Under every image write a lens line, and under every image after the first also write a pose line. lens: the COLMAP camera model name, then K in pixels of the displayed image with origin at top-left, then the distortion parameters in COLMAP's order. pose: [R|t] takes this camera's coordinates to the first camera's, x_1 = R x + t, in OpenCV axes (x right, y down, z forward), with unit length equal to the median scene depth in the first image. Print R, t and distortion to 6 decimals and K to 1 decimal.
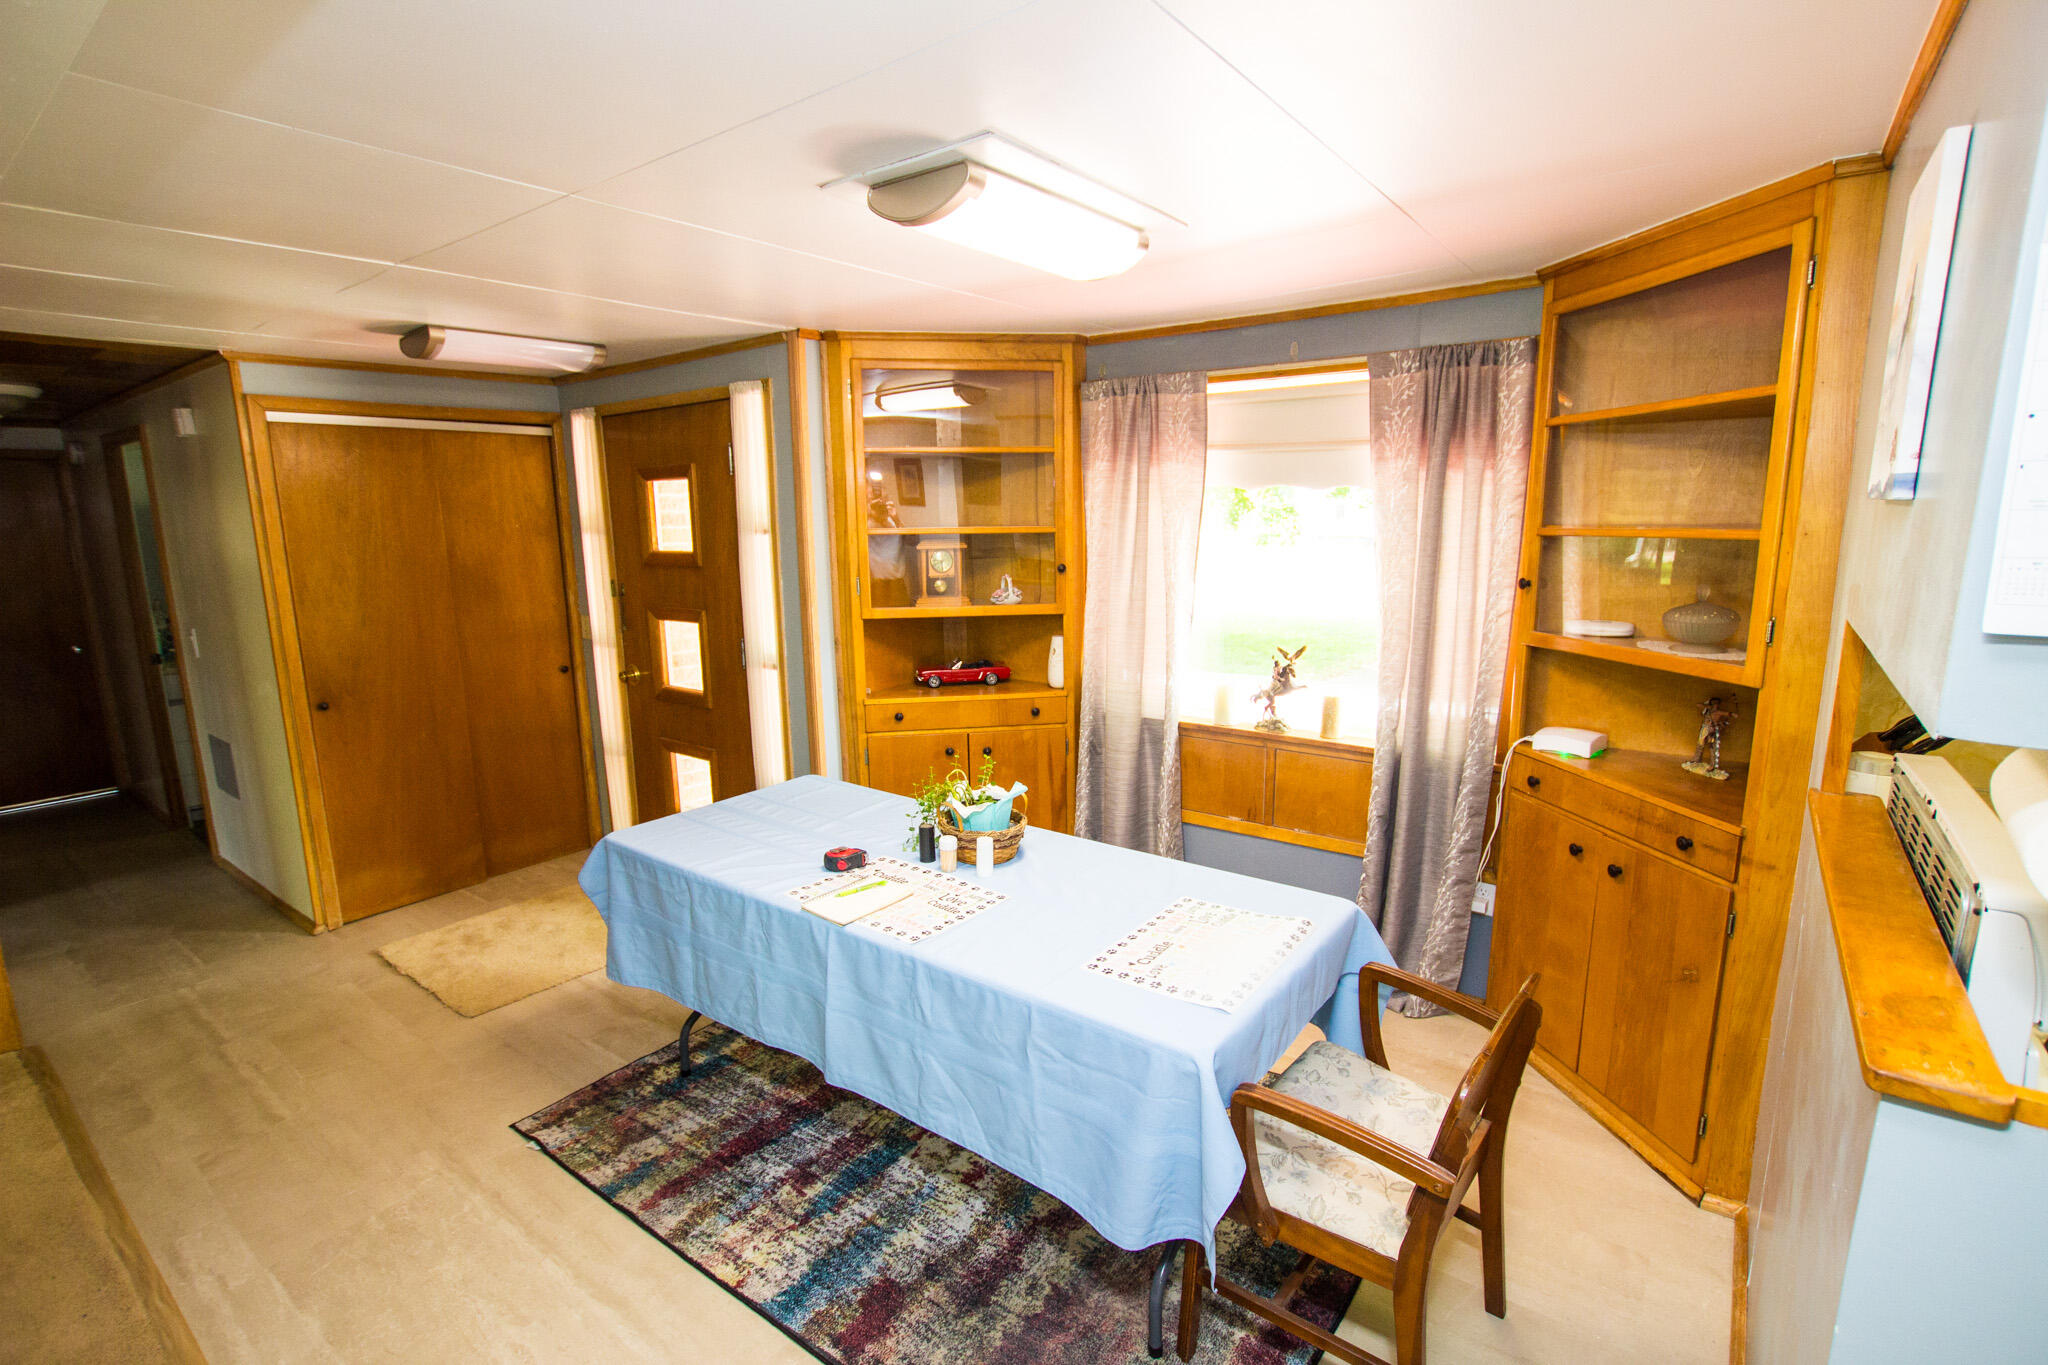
lens RADIAL K [[956.4, 0, 1020.1], [0, 956.4, 686.0], [0, 0, 1]] dist [-0.019250, 0.000397]
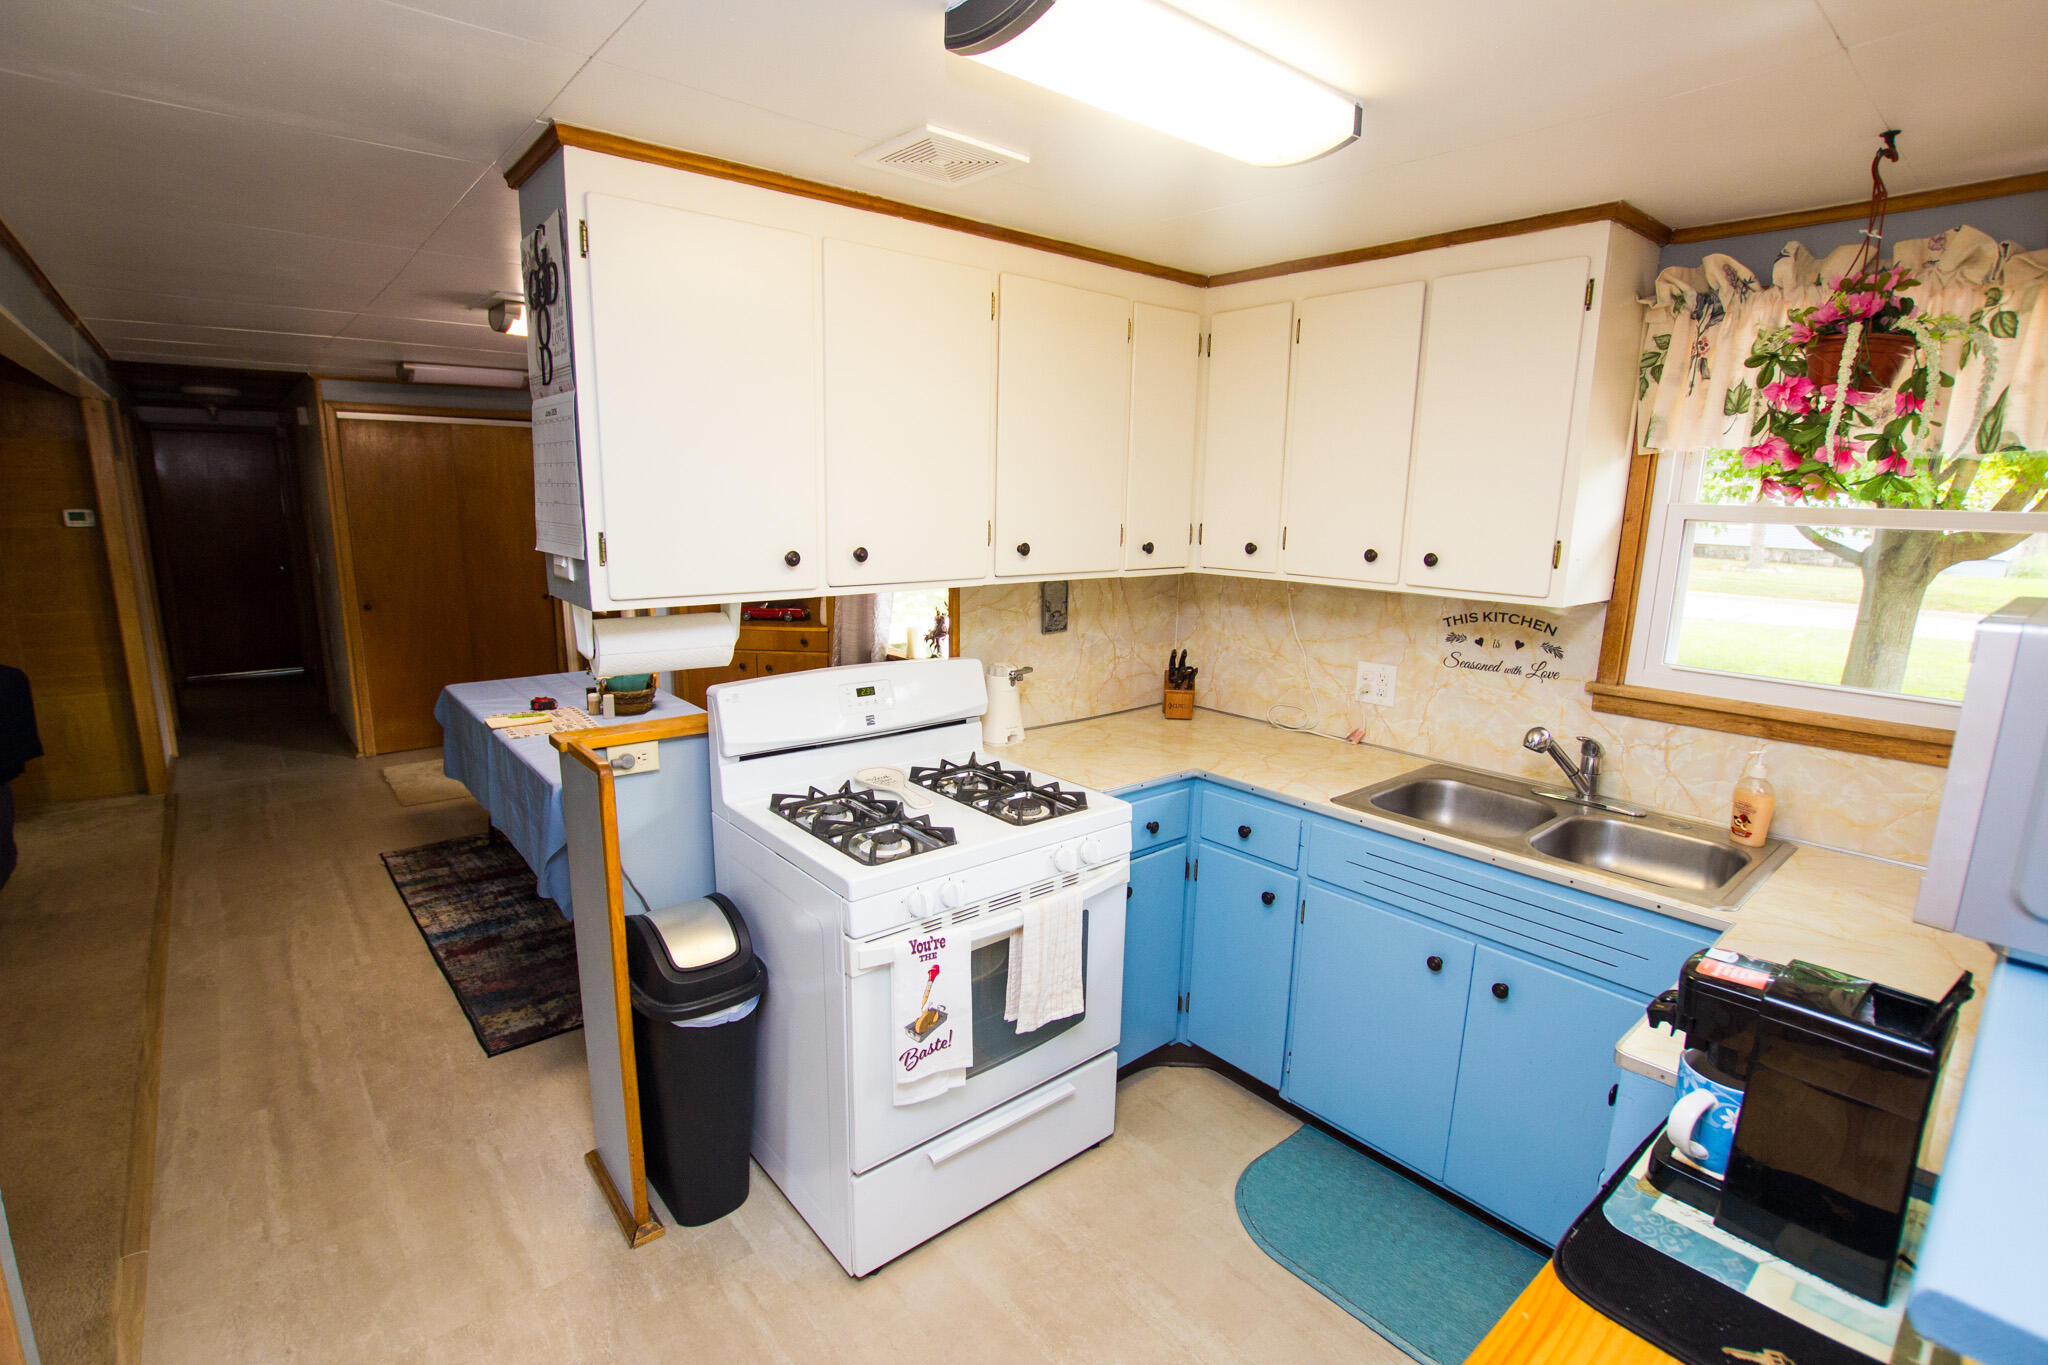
lens RADIAL K [[956.4, 0, 1020.1], [0, 956.4, 686.0], [0, 0, 1]] dist [-0.019250, 0.000397]
pose [[0.976030, 0.076821, -0.203629, 0.804365], [-0.072544, 0.996961, 0.028400, 0.038477], [0.205192, -0.012947, 0.978636, -0.360630]]
